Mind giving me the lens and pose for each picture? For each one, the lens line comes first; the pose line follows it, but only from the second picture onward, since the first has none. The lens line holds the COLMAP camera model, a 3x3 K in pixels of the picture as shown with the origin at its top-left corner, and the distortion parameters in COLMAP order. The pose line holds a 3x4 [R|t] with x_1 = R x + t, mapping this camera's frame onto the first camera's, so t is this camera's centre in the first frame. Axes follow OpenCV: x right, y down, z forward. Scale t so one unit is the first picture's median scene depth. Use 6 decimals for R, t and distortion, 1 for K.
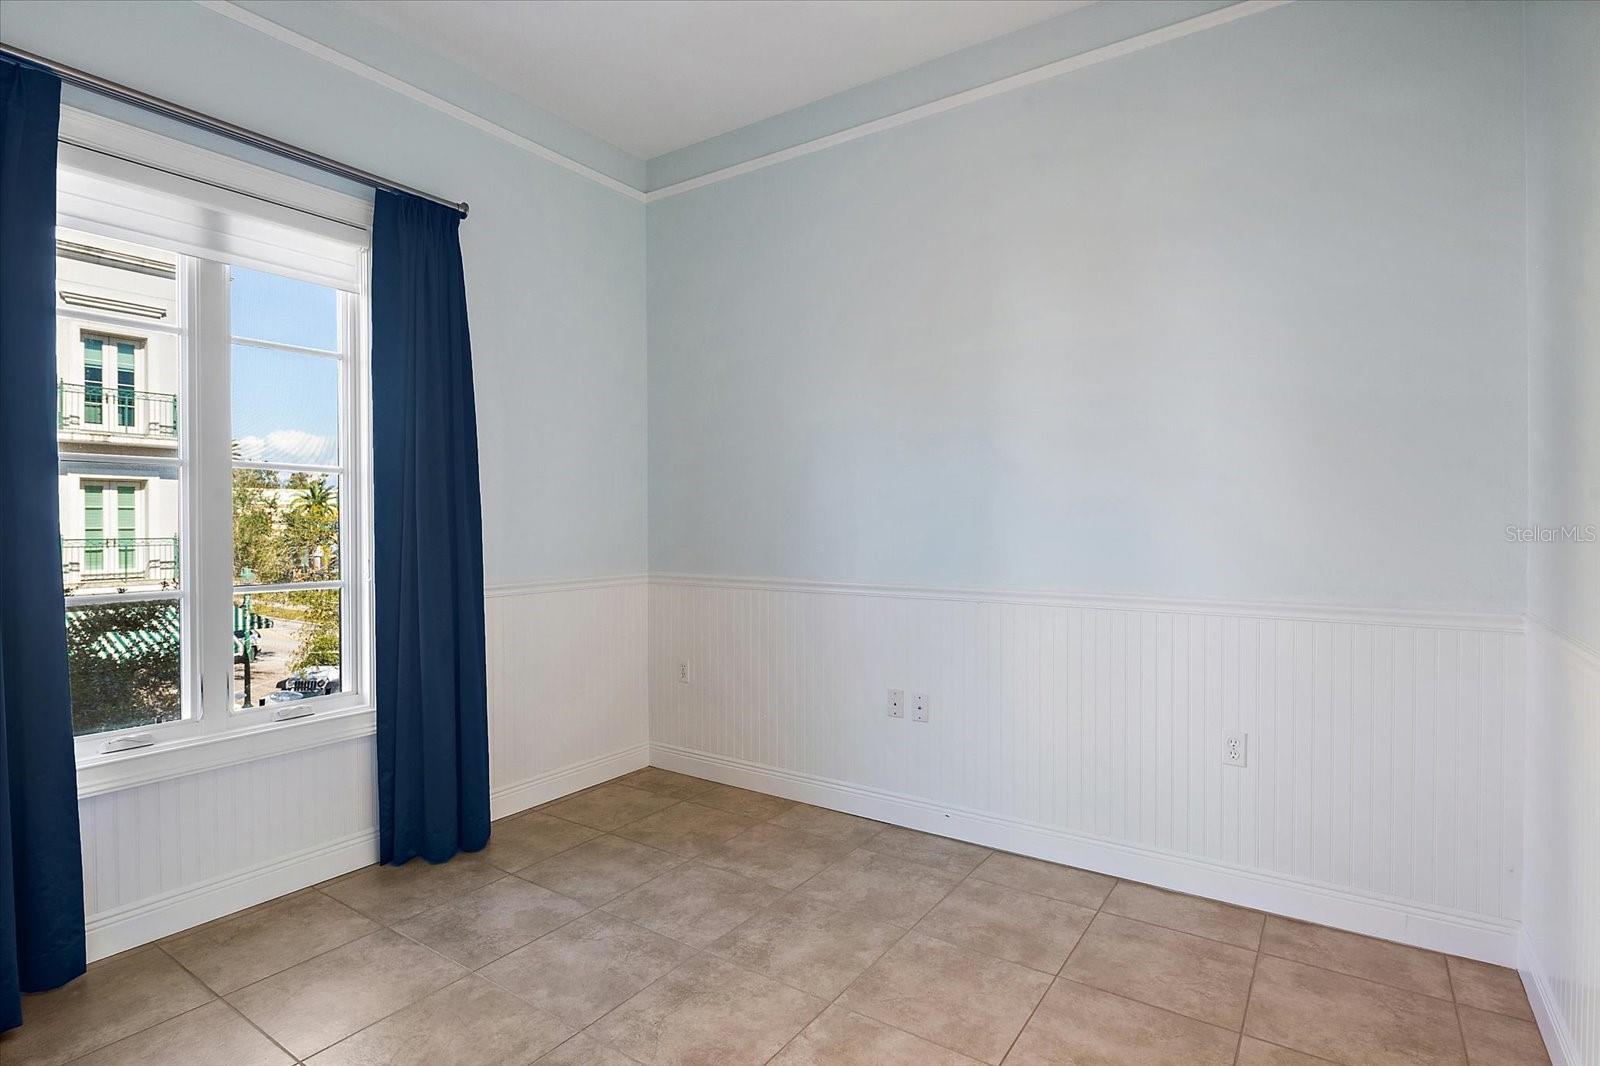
lens RADIAL K [[793.2, 0, 787.4], [0, 793.2, 532.9], [0, 0, 1]] dist [-0.001956, -0.002510]
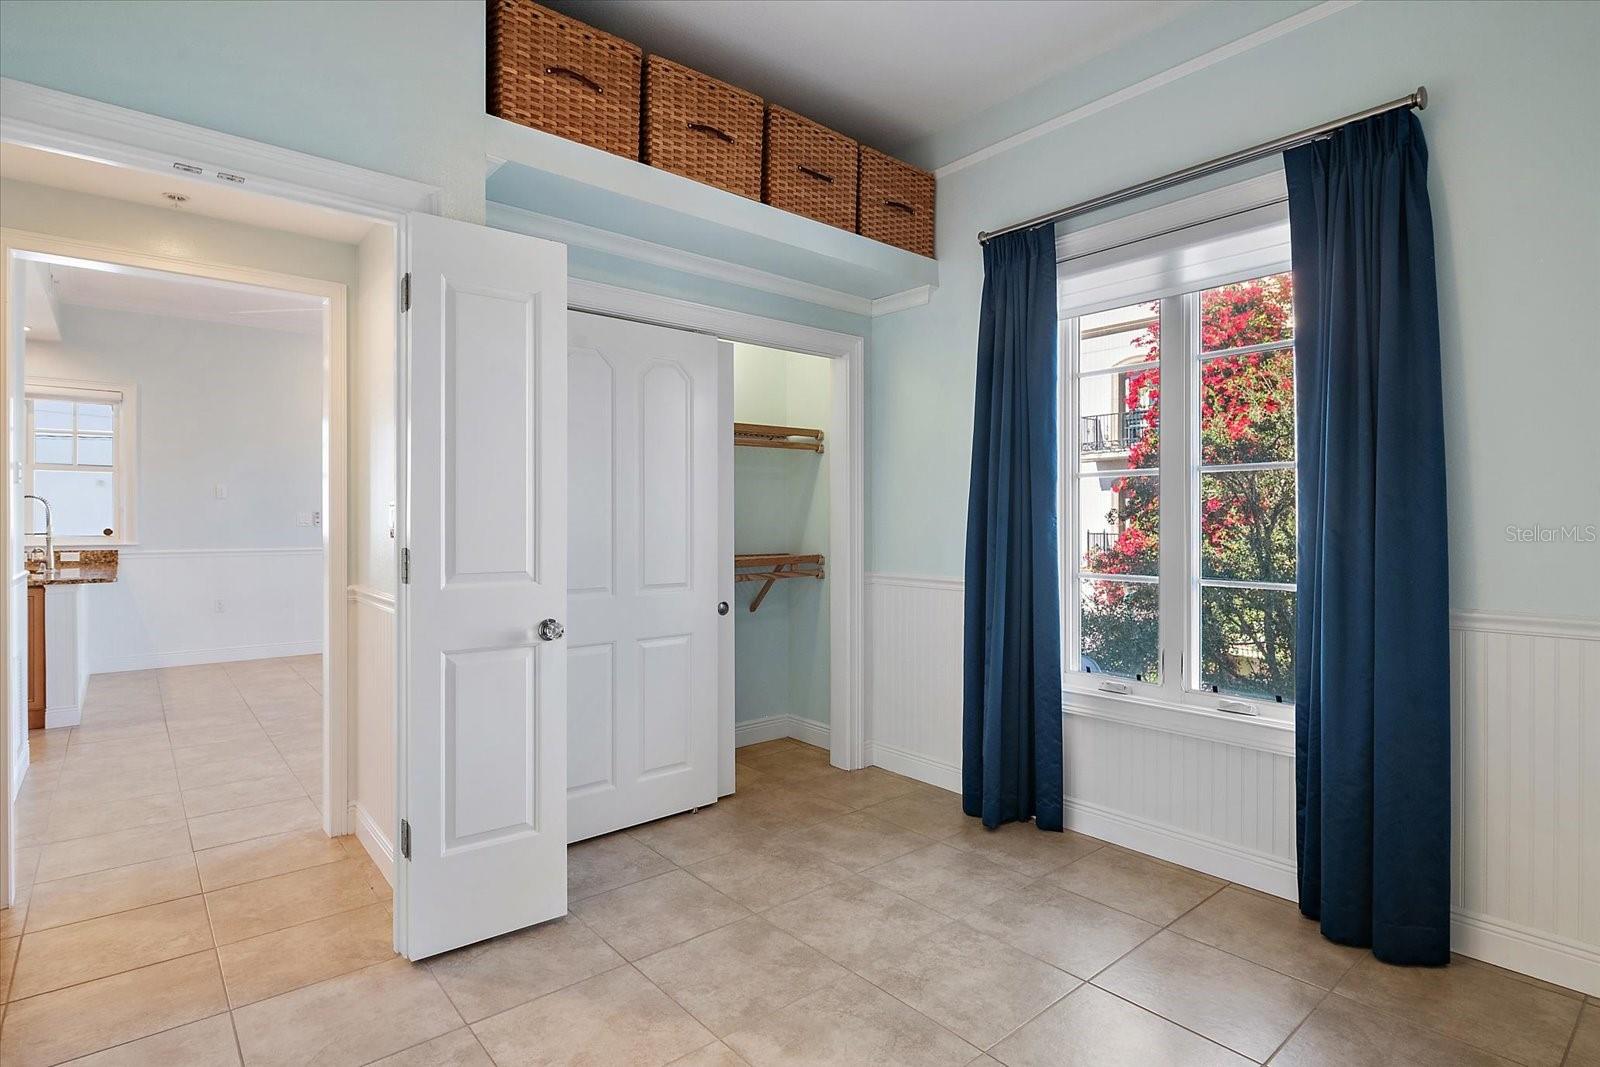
lens RADIAL K [[793.2, 0, 800.0], [0, 793.2, 520.8], [0, 0, 1]] dist [-0.001956, -0.002510]
pose [[-0.245894, 0.004594, -0.969286, 0.551651], [-0.008604, 0.999939, 0.006922, -0.017432], [0.969259, 0.010042, -0.245840, 0.769490]]
